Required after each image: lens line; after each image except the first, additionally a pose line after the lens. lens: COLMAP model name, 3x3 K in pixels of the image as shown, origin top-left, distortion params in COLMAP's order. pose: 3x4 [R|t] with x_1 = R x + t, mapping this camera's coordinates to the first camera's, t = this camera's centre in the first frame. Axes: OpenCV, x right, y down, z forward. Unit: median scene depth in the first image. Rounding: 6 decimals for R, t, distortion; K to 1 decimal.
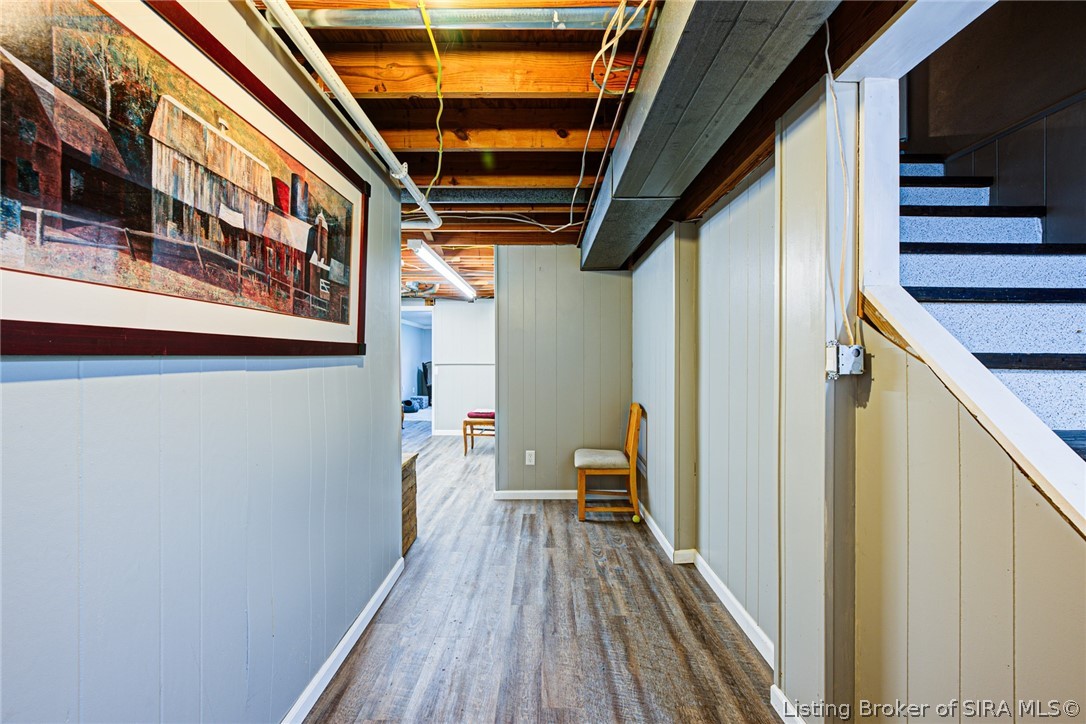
lens RADIAL K [[428.2, 0, 538.8], [0, 428.2, 363.1], [0, 0, 1]] dist [-0.006260, 0.001555]
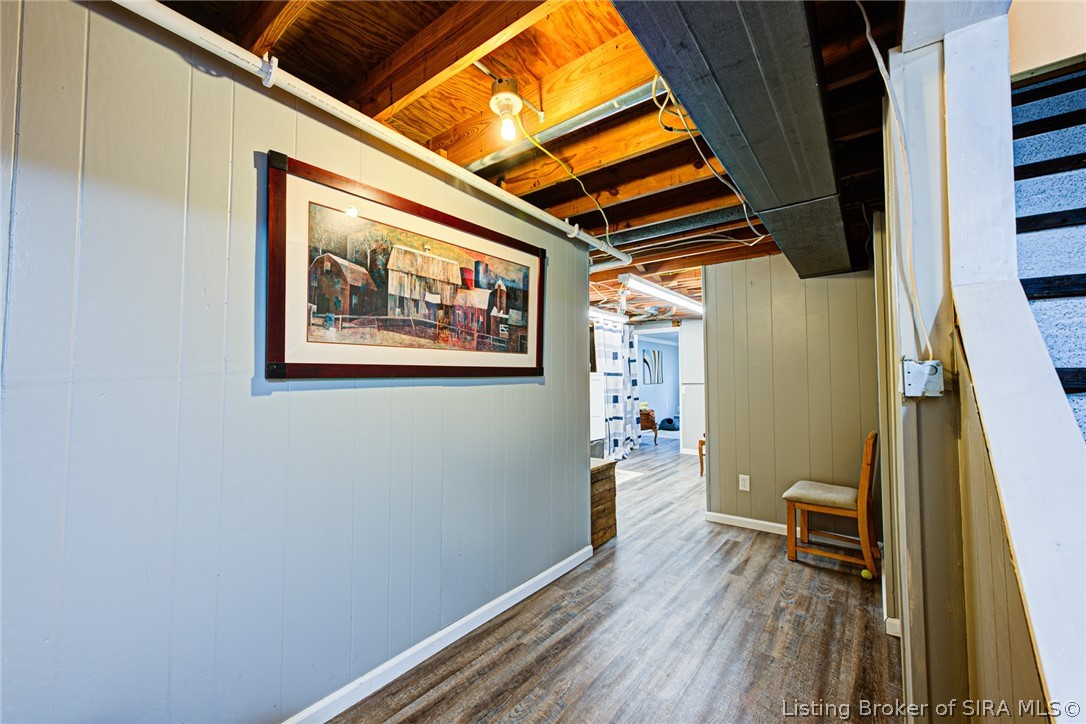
lens RADIAL K [[428.2, 0, 536.7], [0, 428.2, 363.4], [0, 0, 1]] dist [-0.006260, 0.001555]
pose [[0.789036, -0.024616, -0.613853, 0.363907], [-0.002701, 0.999048, -0.043534, 0.000334], [0.614340, 0.036008, 0.788219, -0.059890]]
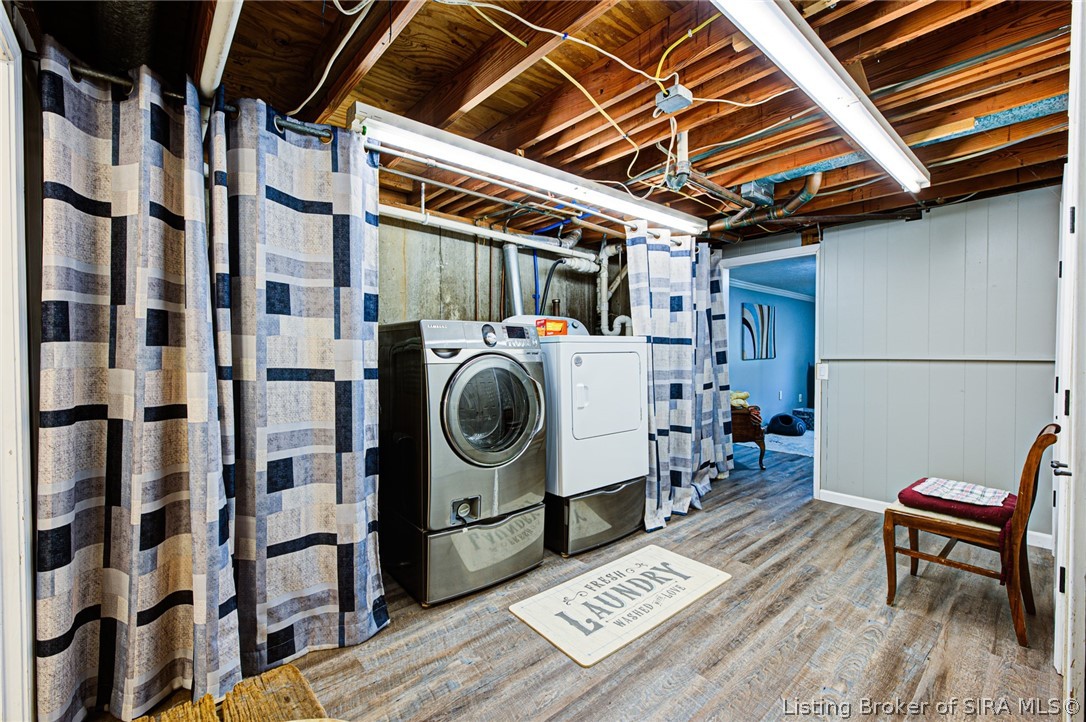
lens RADIAL K [[452.2, 0, 542.1], [0, 452.2, 363.3], [0, 0, 1]] dist [-0.004108, 0.000464]
pose [[0.664490, 0.009987, -0.747230, -0.211527], [0.000071, 0.999910, 0.013427, 0.000986], [0.747297, -0.008976, 0.664429, 1.325977]]
